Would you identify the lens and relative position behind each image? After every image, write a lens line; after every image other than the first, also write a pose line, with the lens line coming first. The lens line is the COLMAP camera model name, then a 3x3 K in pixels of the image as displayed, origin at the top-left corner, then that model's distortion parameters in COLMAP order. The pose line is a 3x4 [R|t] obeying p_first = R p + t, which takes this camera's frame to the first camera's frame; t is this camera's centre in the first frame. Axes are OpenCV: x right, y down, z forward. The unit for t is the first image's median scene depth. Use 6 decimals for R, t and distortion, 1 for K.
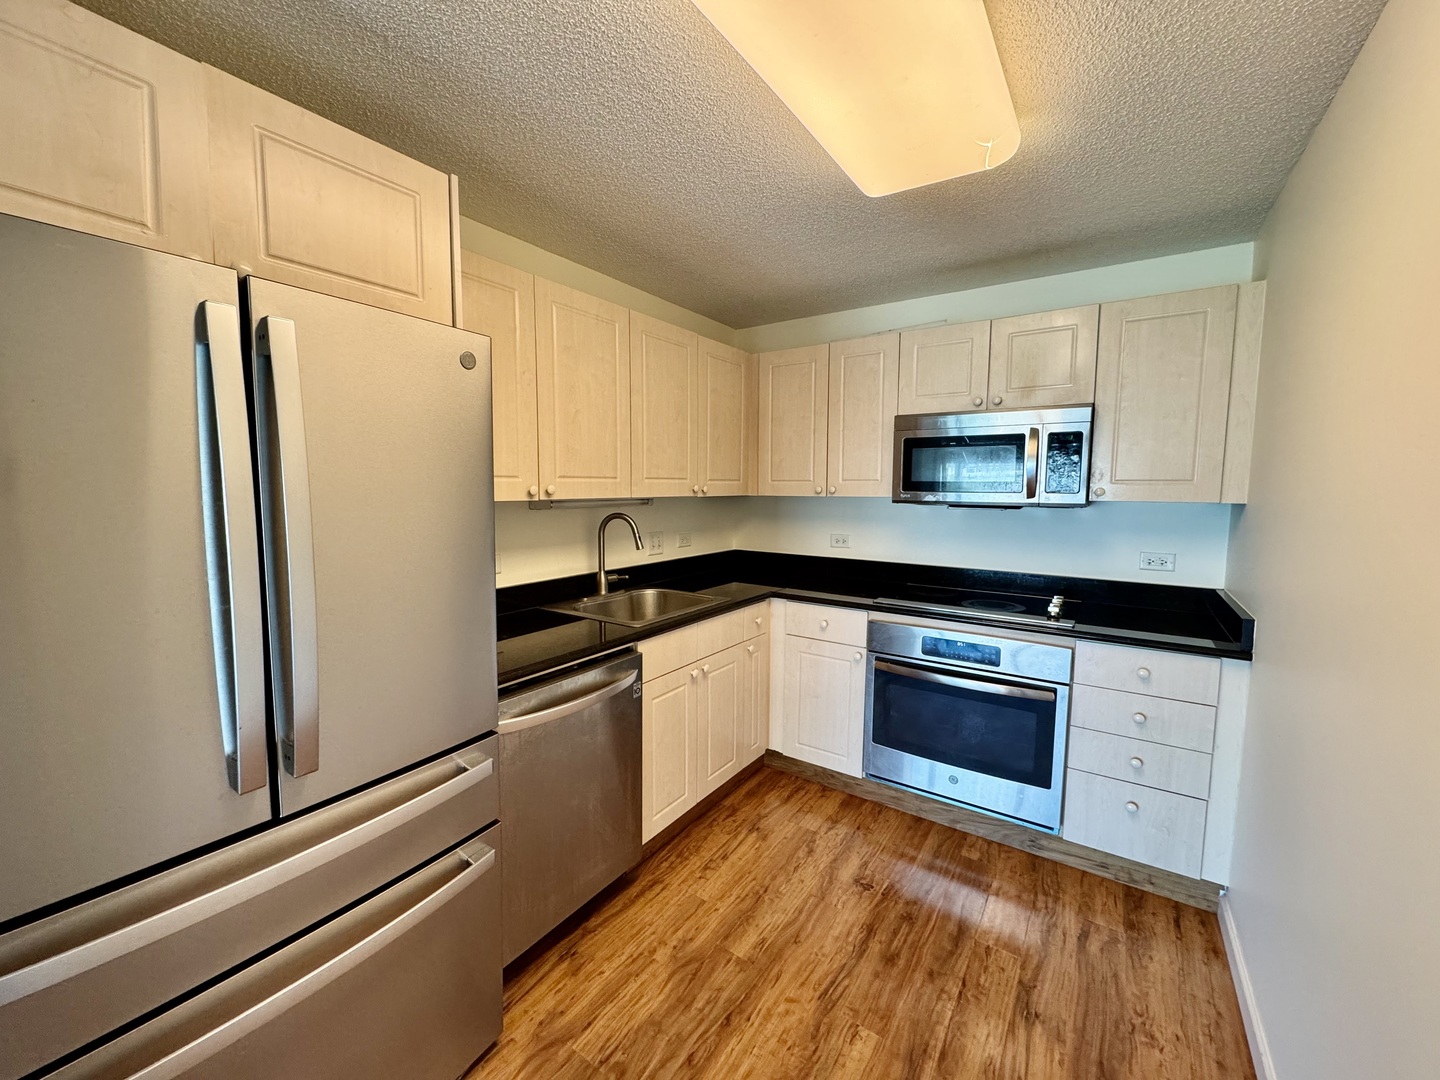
lens RADIAL K [[571.4, 0, 729.5], [0, 571.4, 537.4], [0, 0, 1]] dist [-0.004141, -0.000502]
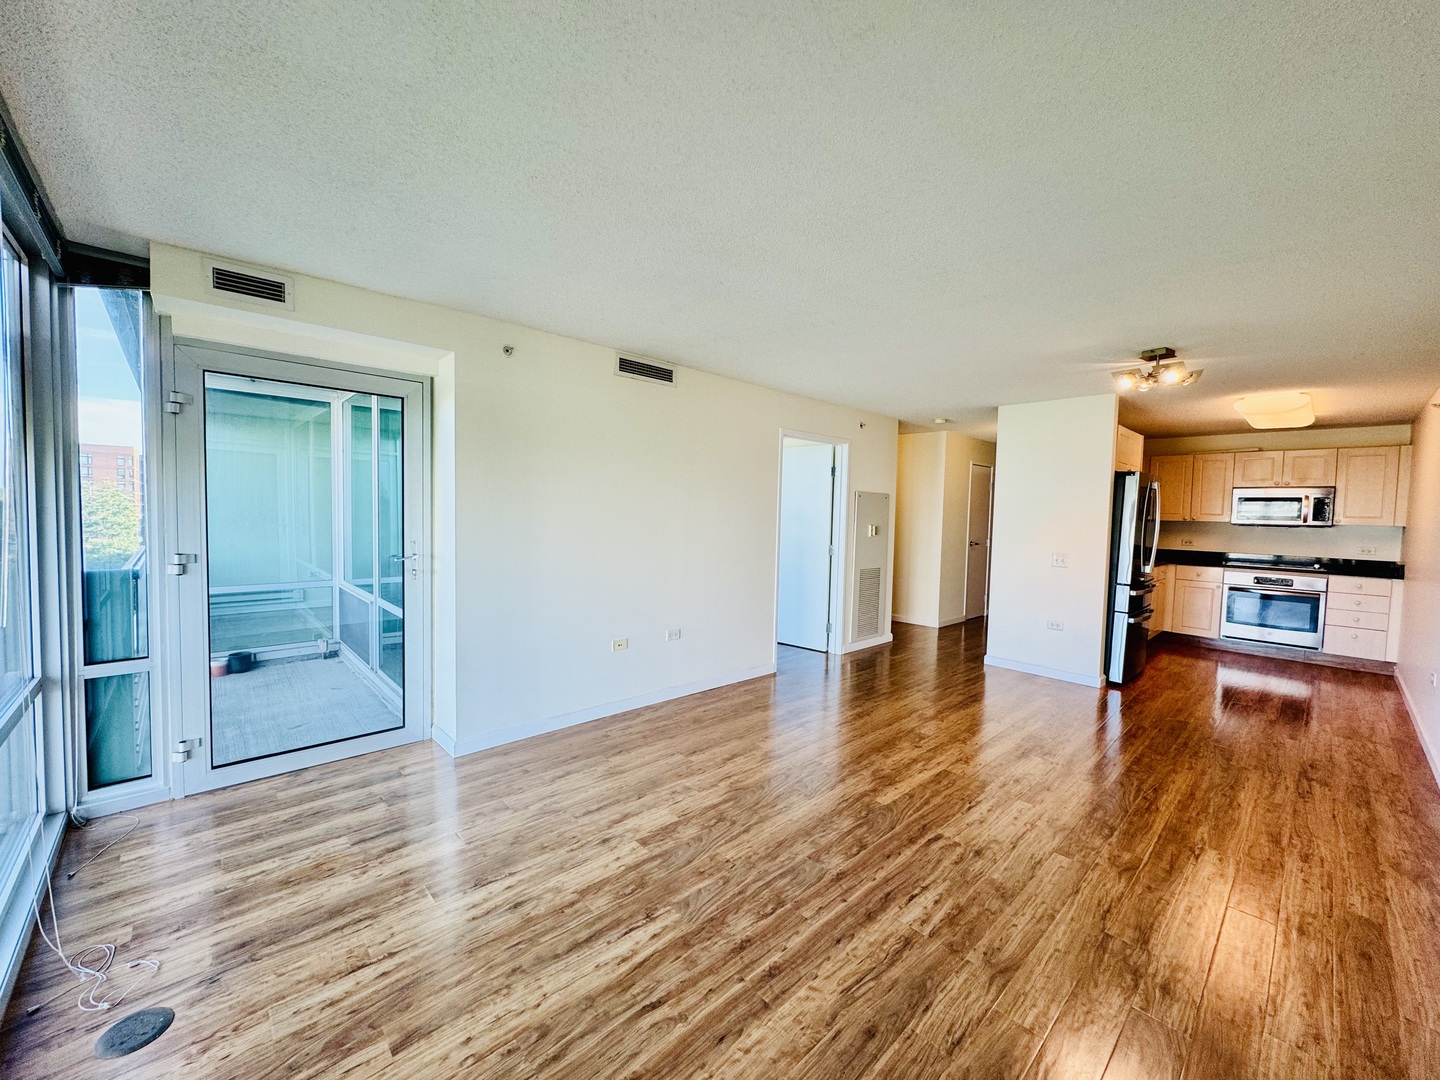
lens RADIAL K [[571.4, 0, 718.4], [0, 571.4, 533.1], [0, 0, 1]] dist [-0.004141, -0.000502]
pose [[0.971244, 0.026926, -0.236558, -1.538142], [-0.038708, 0.998223, -0.045303, 0.210150], [0.234918, 0.053157, 0.970561, -2.256854]]
